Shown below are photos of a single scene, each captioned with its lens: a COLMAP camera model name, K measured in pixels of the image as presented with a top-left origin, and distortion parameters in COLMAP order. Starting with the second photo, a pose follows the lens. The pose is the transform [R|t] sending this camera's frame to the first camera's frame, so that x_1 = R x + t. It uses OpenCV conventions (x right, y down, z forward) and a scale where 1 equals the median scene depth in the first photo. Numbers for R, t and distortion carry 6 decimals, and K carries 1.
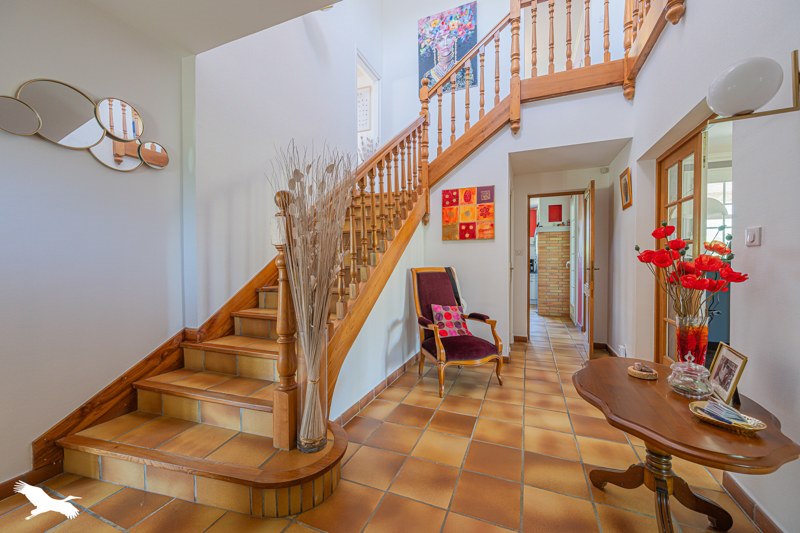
lens RADIAL K [[315.5, 0, 400.6], [0, 315.5, 266.1], [0, 0, 1]] dist [0.001122, 0.000106]
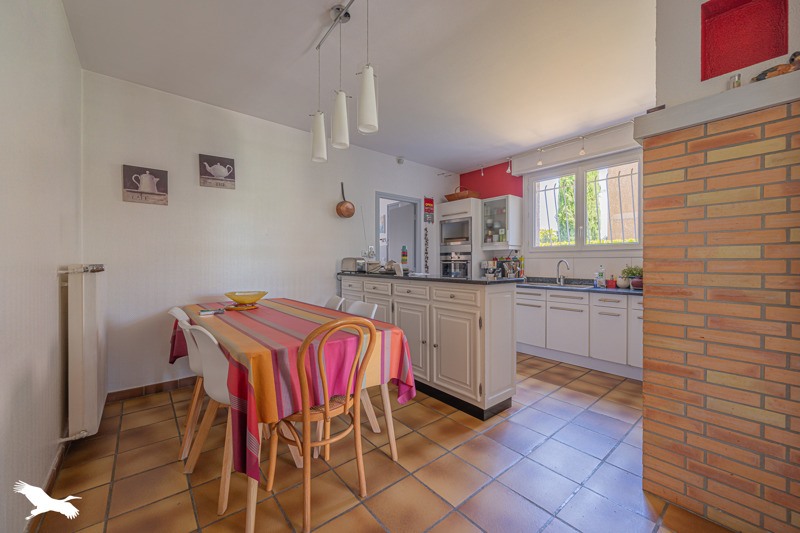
lens RADIAL K [[315.5, 0, 400.7], [0, 315.5, 265.1], [0, 0, 1]] dist [0.001122, 0.000106]
pose [[0.881126, 0.002980, -0.472872, 0.392621], [-0.006496, 0.999962, -0.005803, -0.010562], [0.472836, 0.008185, 0.881112, 0.716853]]
